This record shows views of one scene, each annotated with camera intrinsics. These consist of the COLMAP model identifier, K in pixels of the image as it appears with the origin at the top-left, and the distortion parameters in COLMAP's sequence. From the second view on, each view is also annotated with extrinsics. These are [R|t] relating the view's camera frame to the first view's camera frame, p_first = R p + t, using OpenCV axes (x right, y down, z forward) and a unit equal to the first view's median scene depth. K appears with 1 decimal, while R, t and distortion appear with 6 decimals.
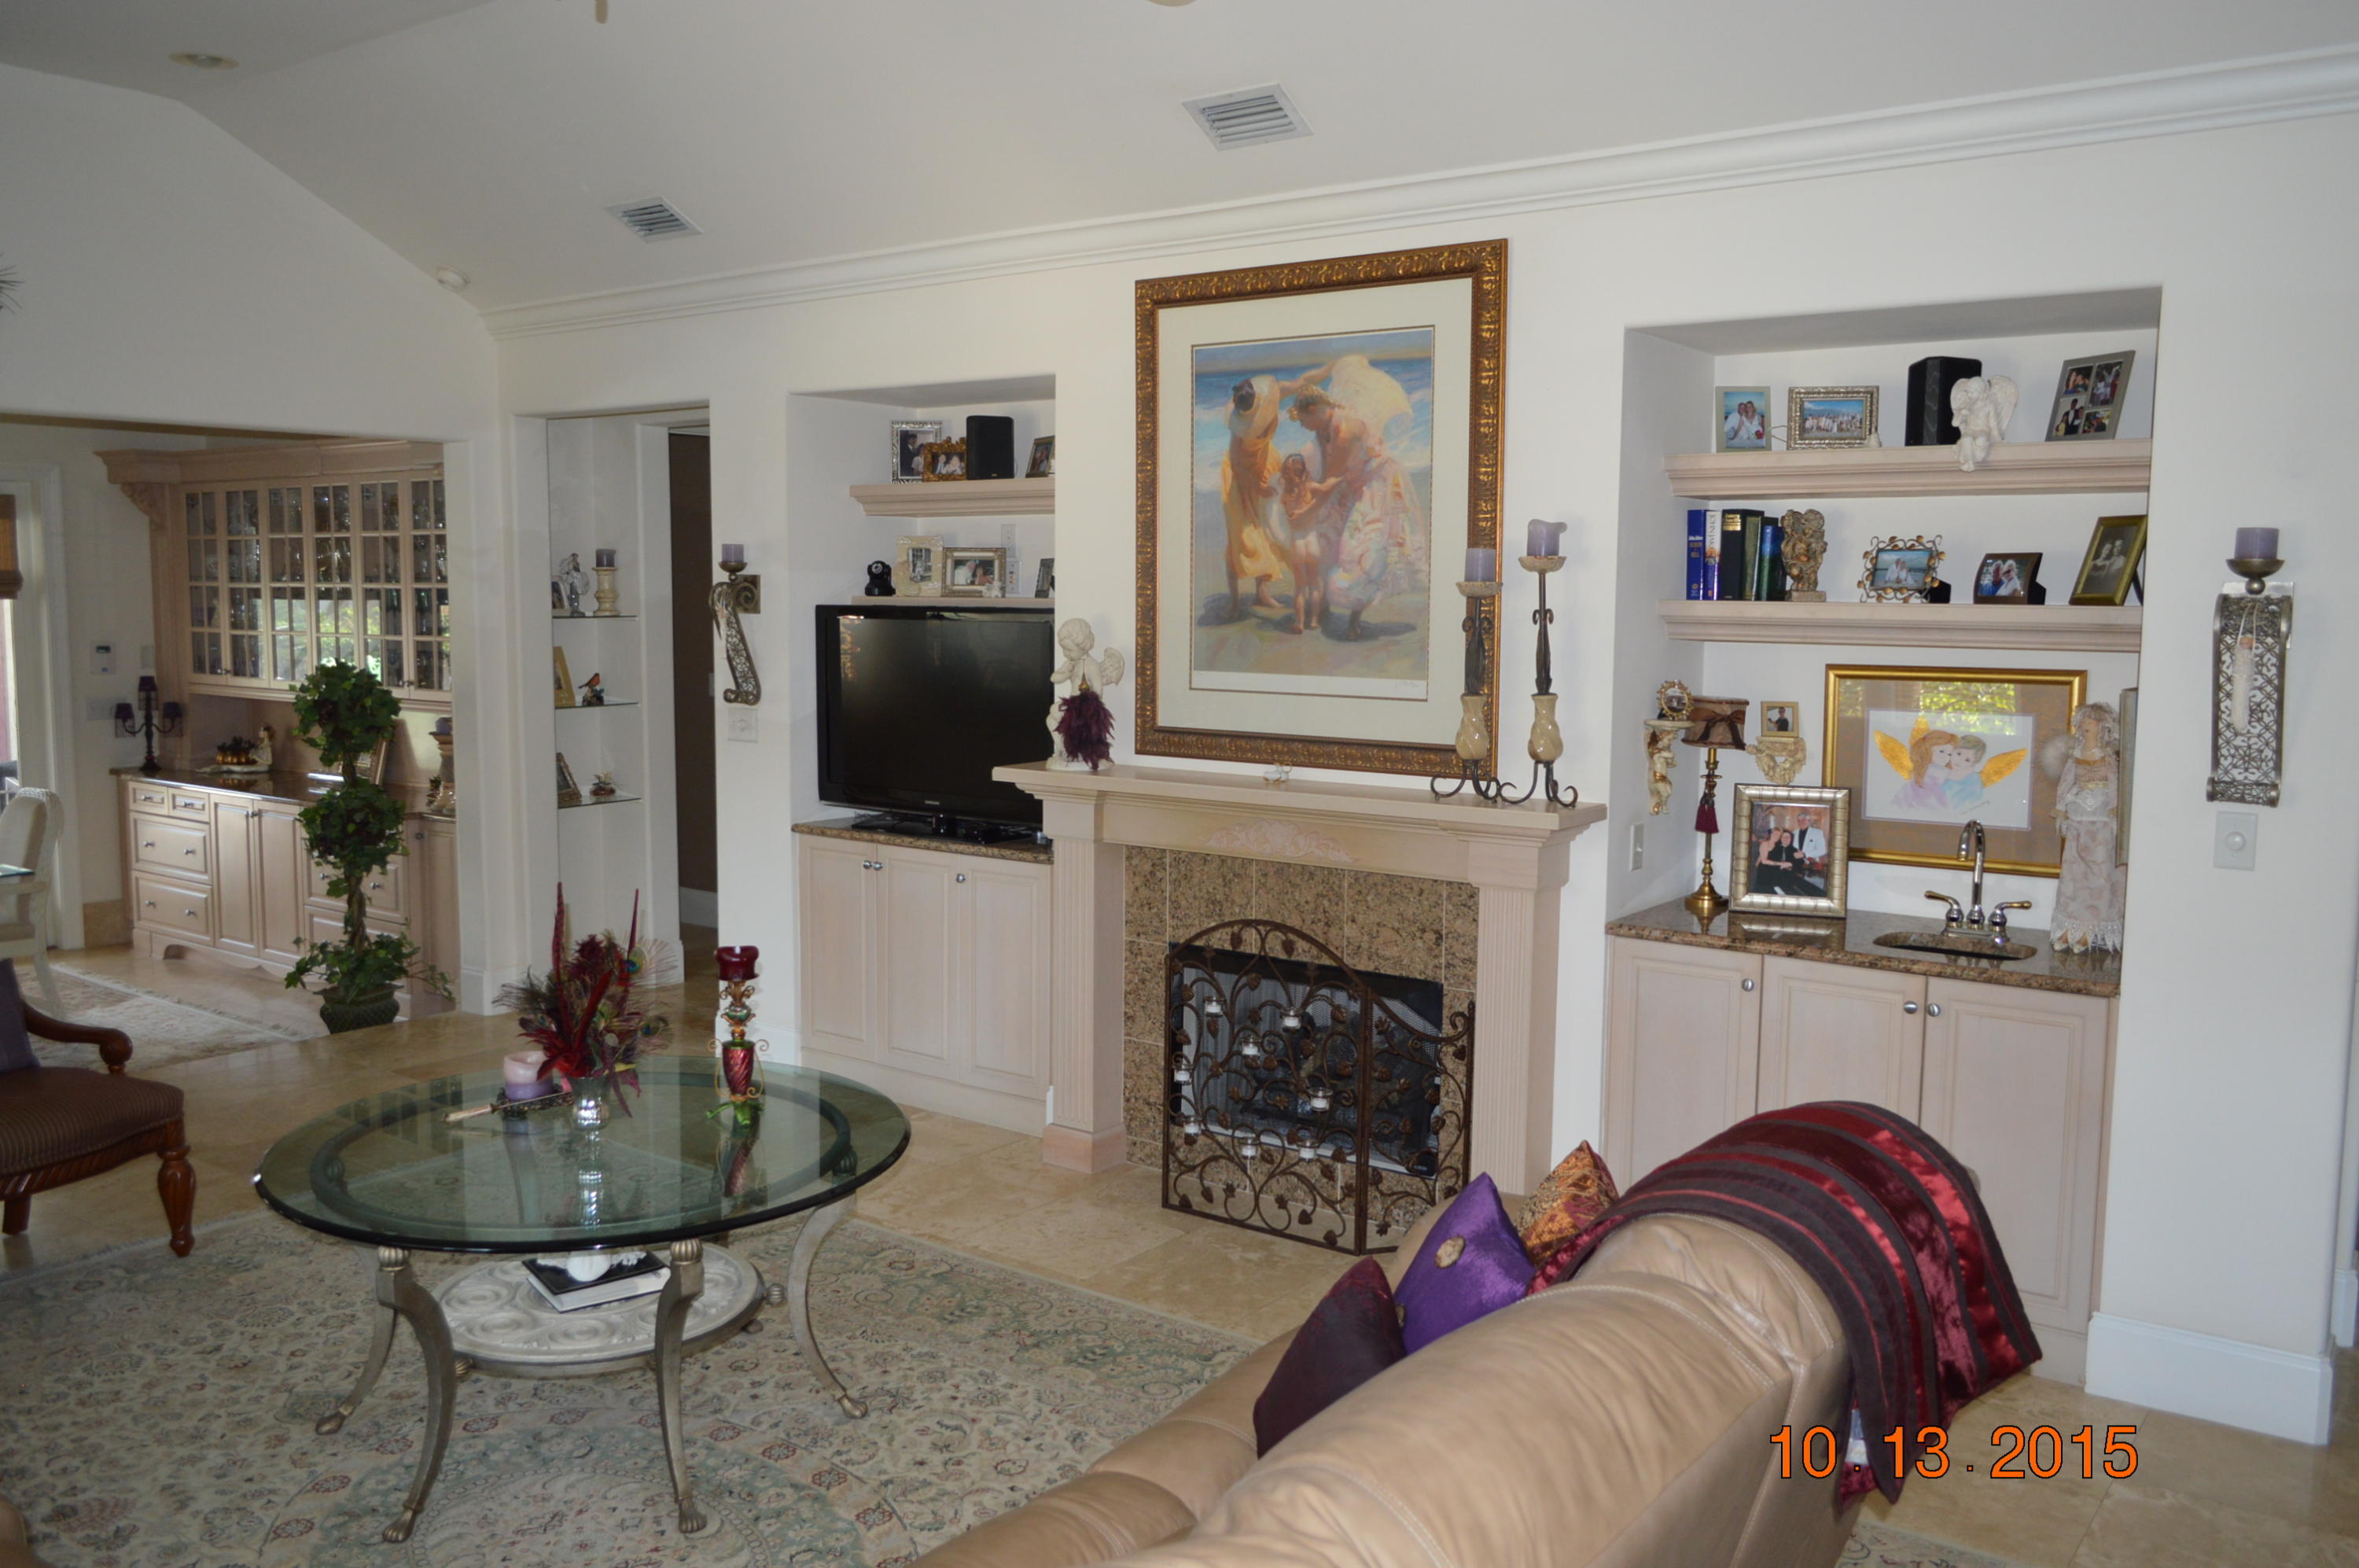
lens RADIAL K [[1880.7, 0, 1186.9], [0, 1880.7, 777.2], [0, 0, 1]] dist [-0.010105, -0.004846]
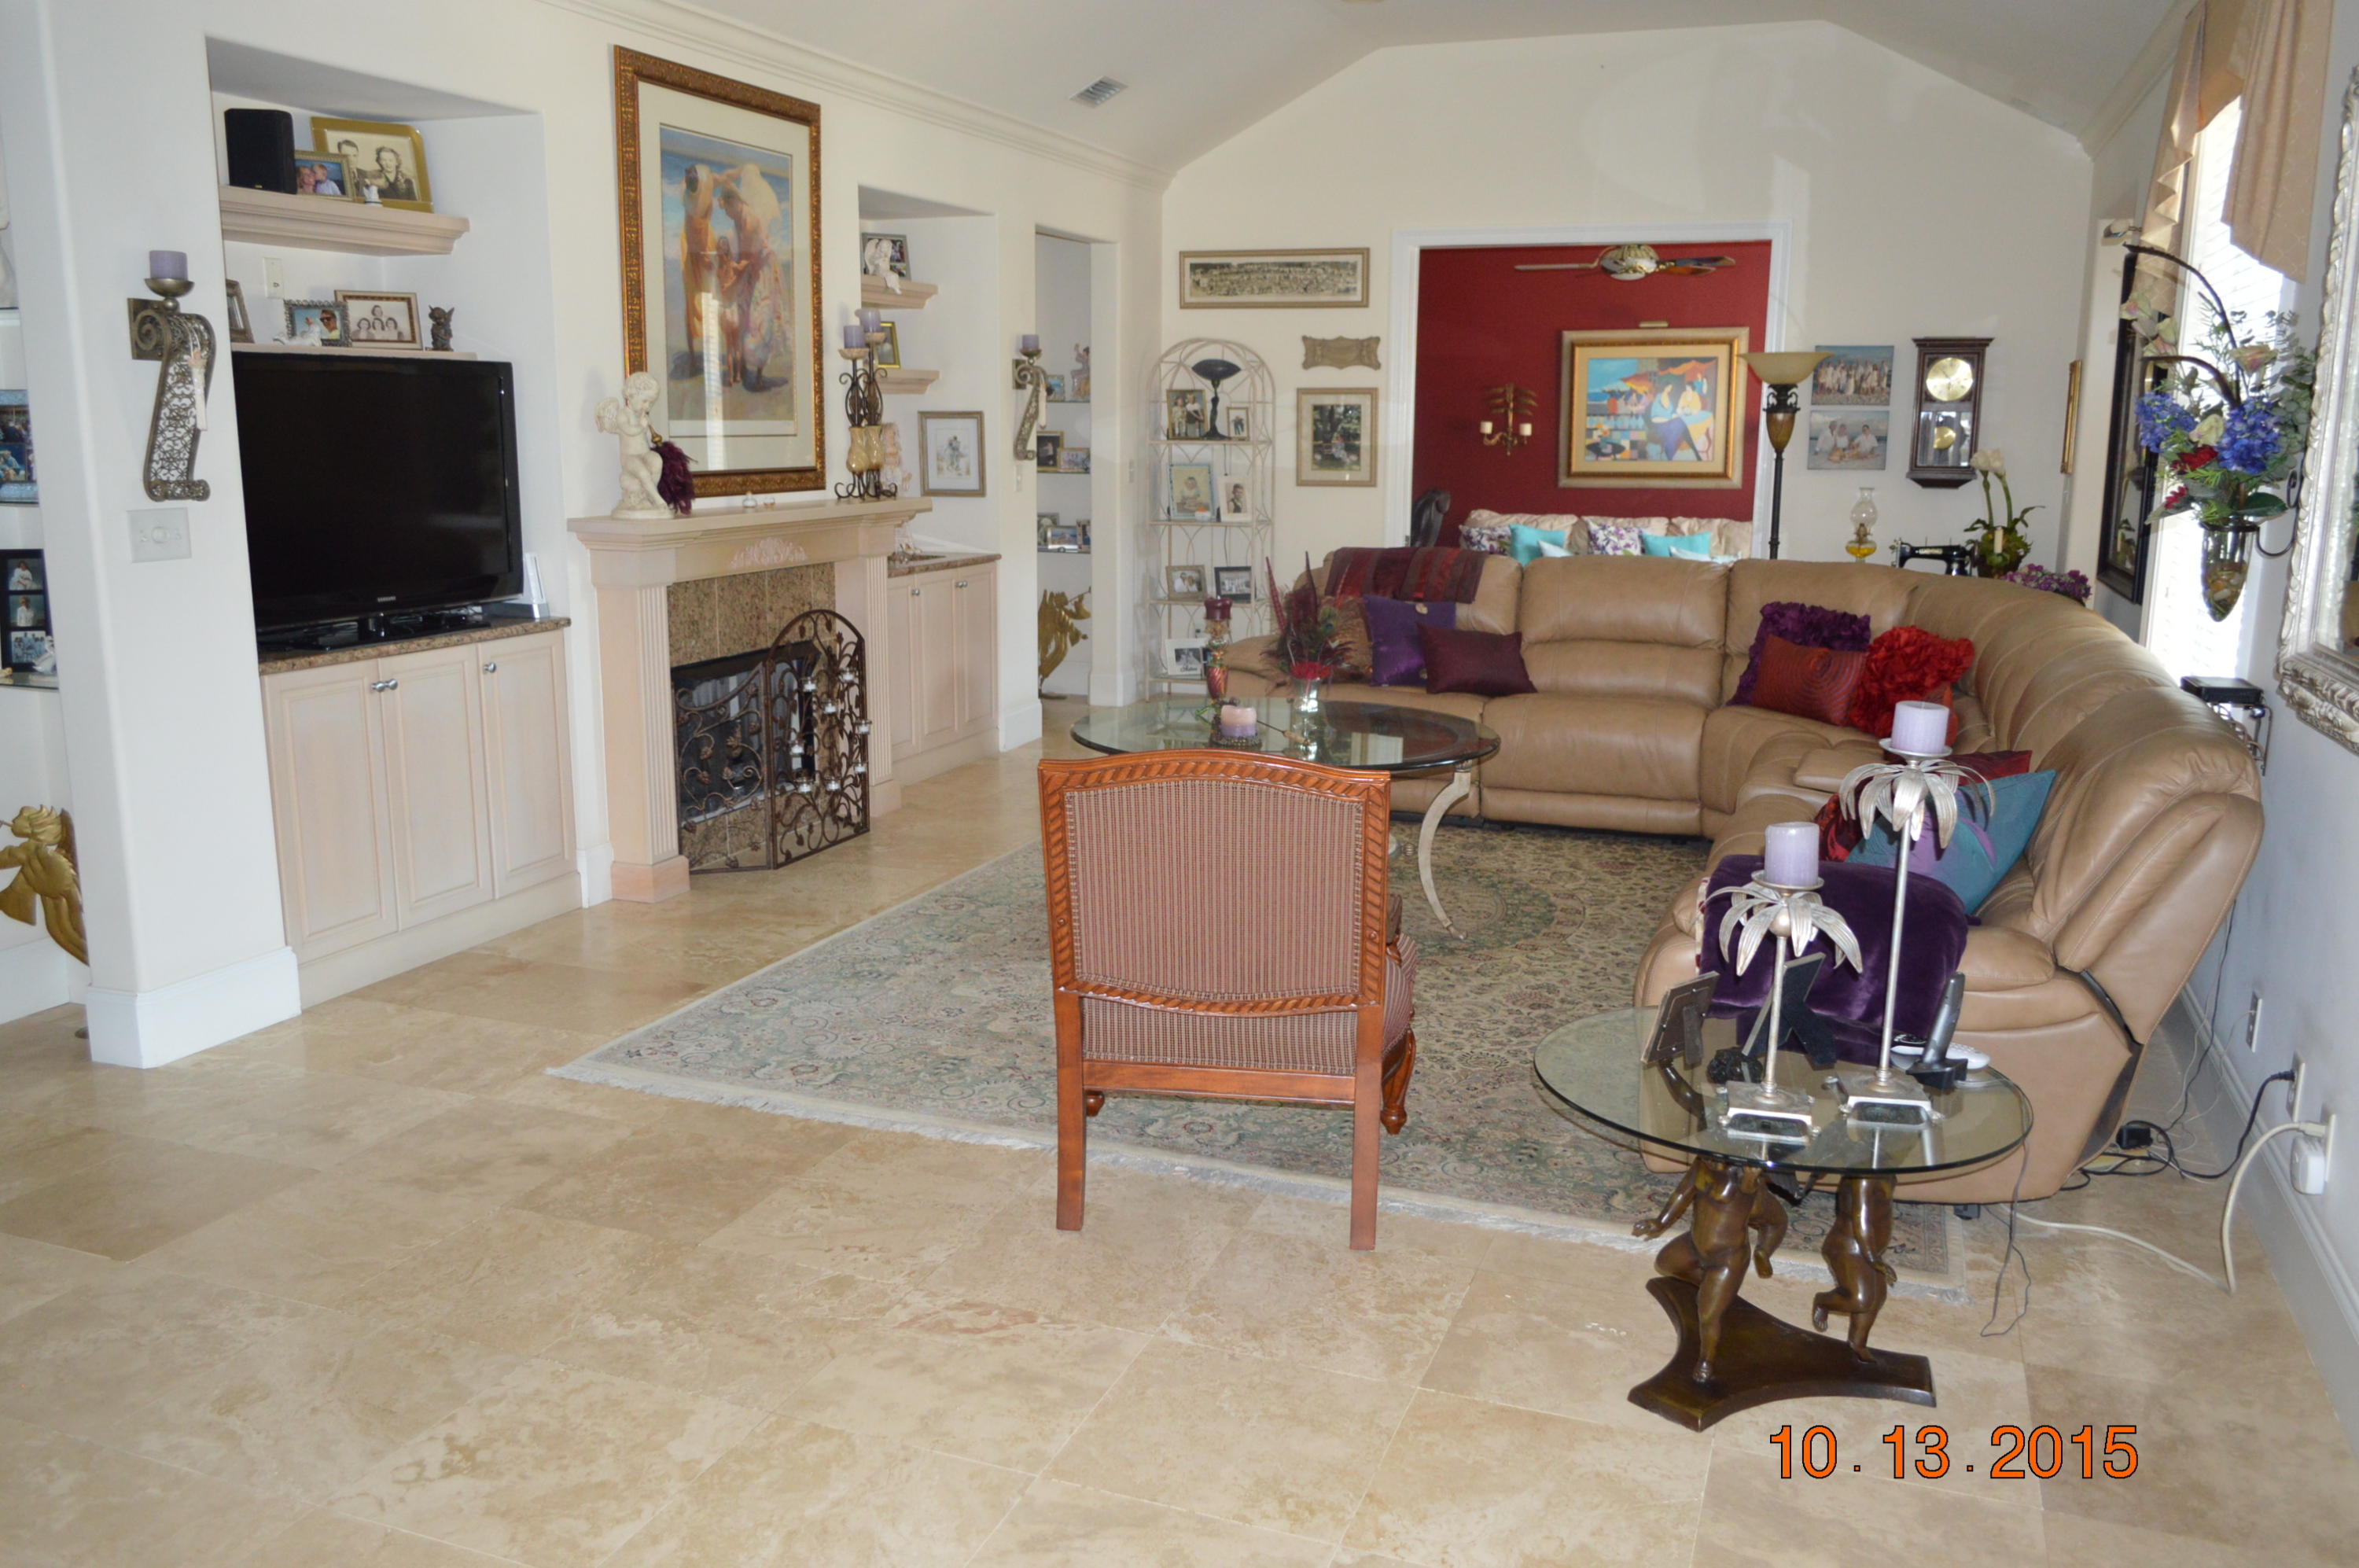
lens RADIAL K [[1880.7, 0, 1175.8], [0, 1880.7, 799.3], [0, 0, 1]] dist [-0.010105, -0.004846]
pose [[-0.267329, -0.203513, 0.941869, -1.245517], [0.090718, 0.967786, 0.234862, -0.077972], [-0.959325, 0.148230, -0.240255, 1.065698]]
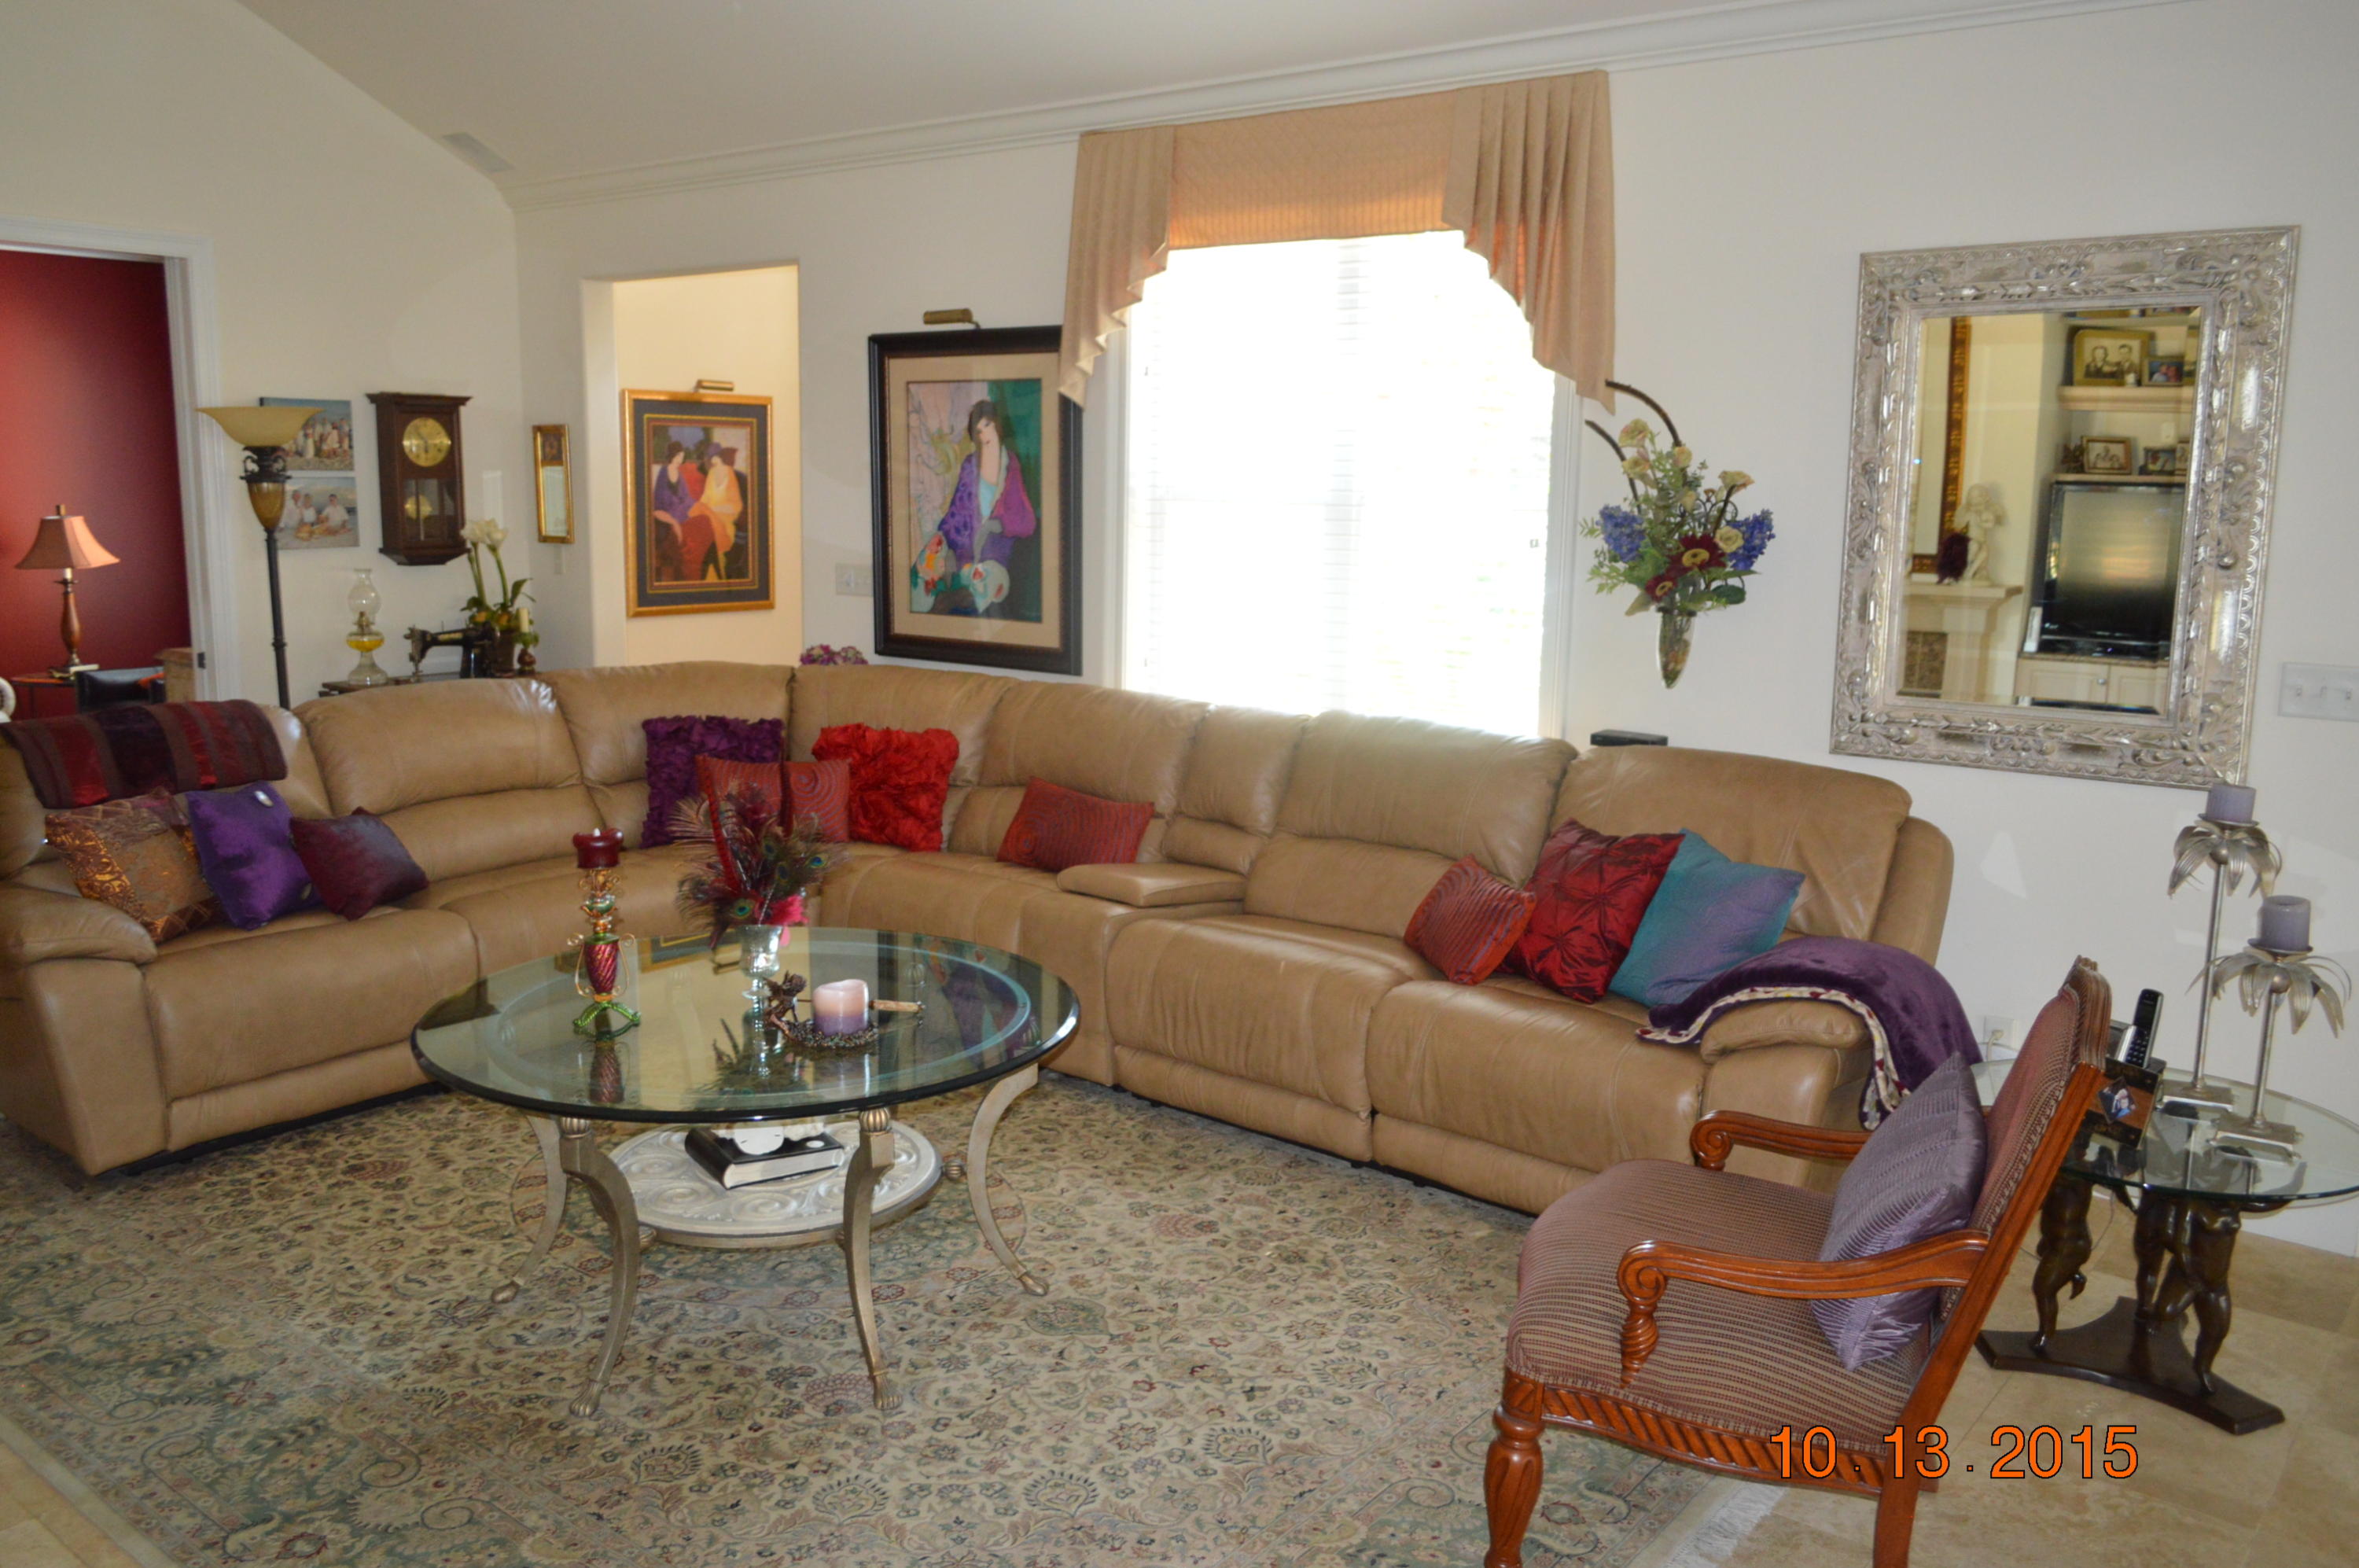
lens RADIAL K [[1880.7, 0, 1171.4], [0, 1880.7, 770.2], [0, 0, 1]] dist [-0.010105, -0.004846]
pose [[-0.998740, -0.033297, 0.037544, -0.415508], [-0.022197, 0.964111, 0.264570, -0.139633], [-0.045006, 0.263404, -0.963635, 1.408220]]
